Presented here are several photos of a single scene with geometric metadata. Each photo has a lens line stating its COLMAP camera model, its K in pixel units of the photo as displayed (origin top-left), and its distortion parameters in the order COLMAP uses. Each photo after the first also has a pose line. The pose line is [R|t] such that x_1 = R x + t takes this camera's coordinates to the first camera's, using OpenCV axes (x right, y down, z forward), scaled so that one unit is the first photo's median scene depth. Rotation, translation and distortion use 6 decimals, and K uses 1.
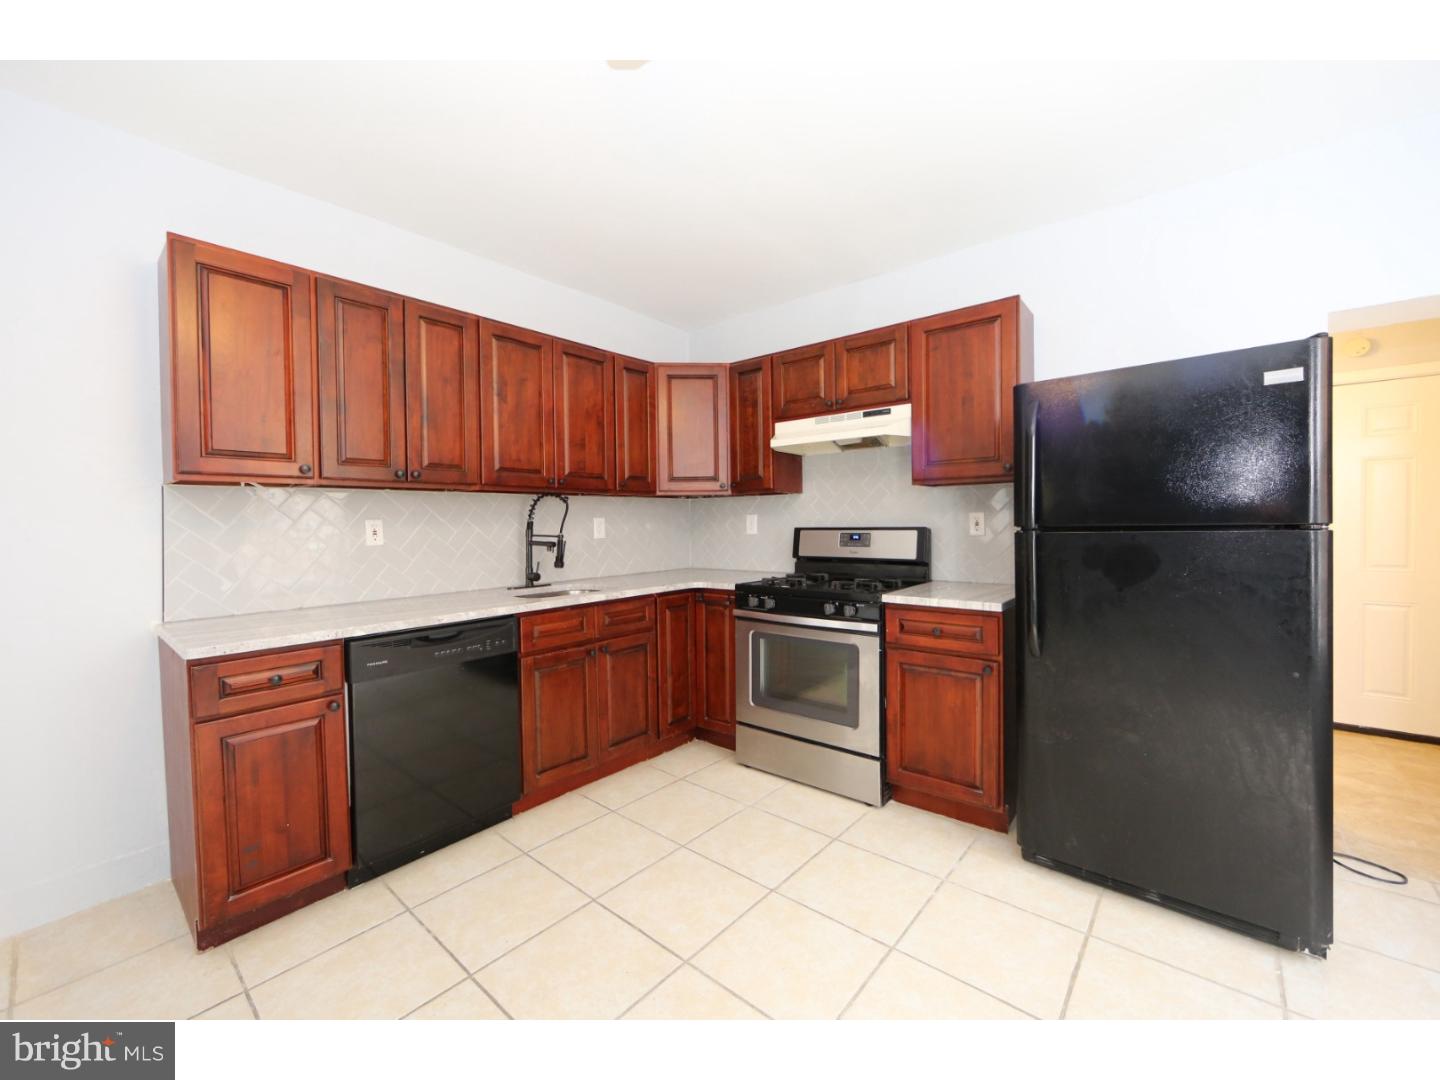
lens RADIAL K [[584.9, 0, 717.7], [0, 584.9, 534.6], [0, 0, 1]] dist [-0.014578, 0.003390]
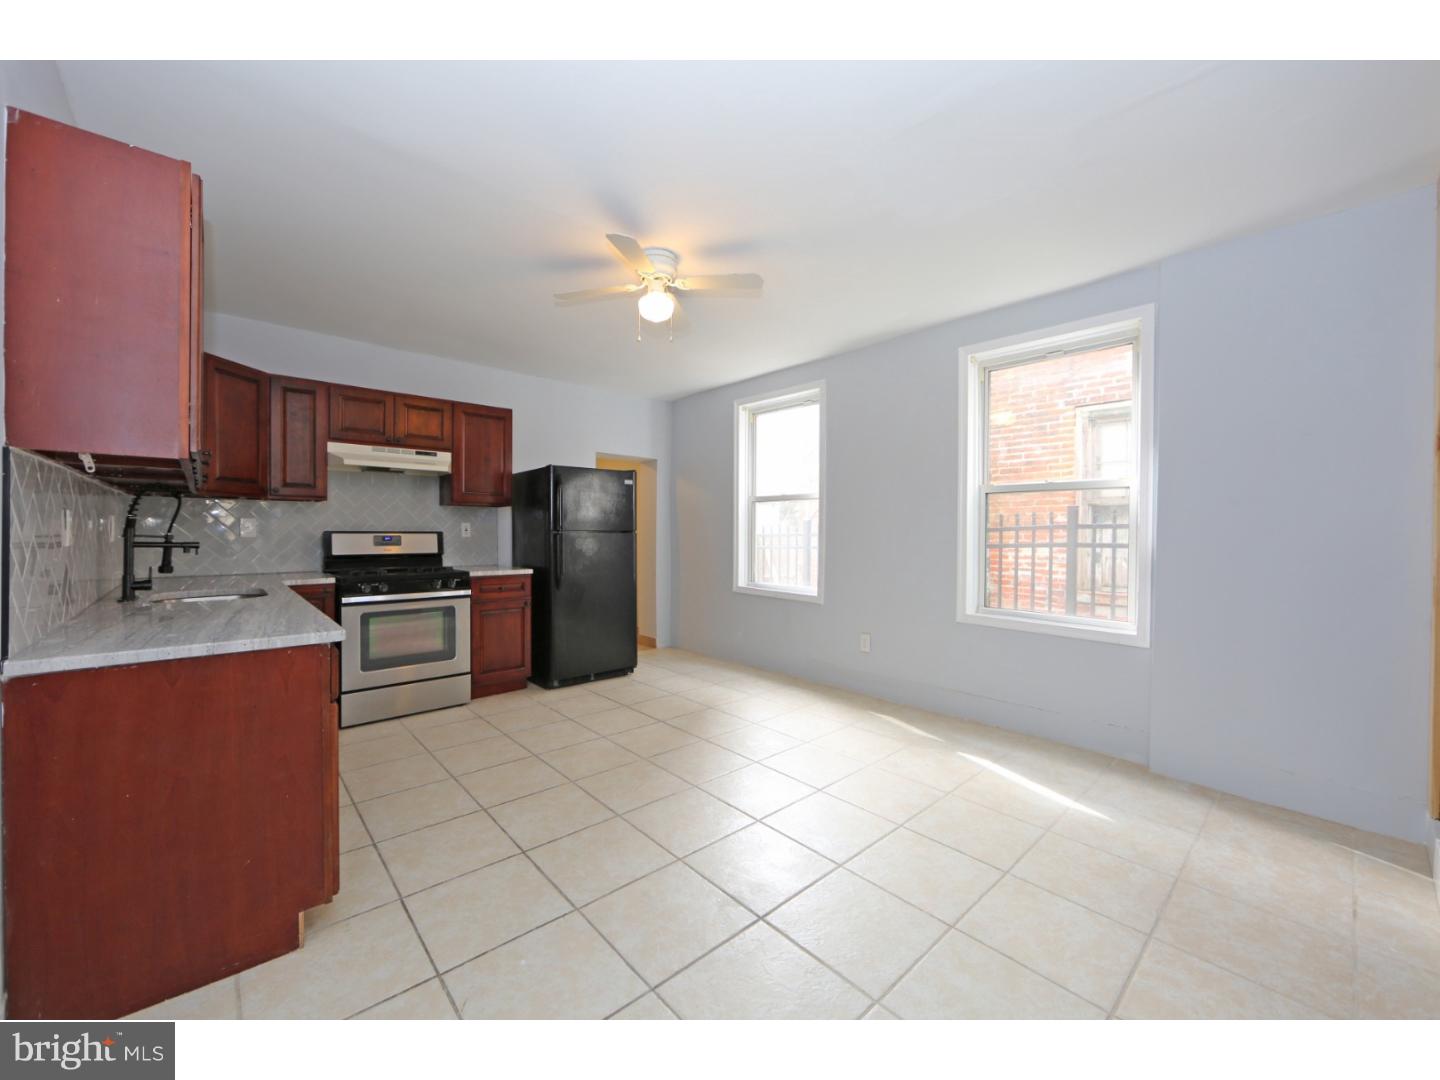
lens RADIAL K [[569.0, 0, 714.5], [0, 569.0, 536.6], [0, 0, 1]] dist [-0.012276, 0.002474]
pose [[0.129574, 0.004548, 0.991559, -1.071793], [0.015732, 0.999854, -0.006642, 0.022315], [-0.991445, 0.016460, 0.129484, 0.095290]]
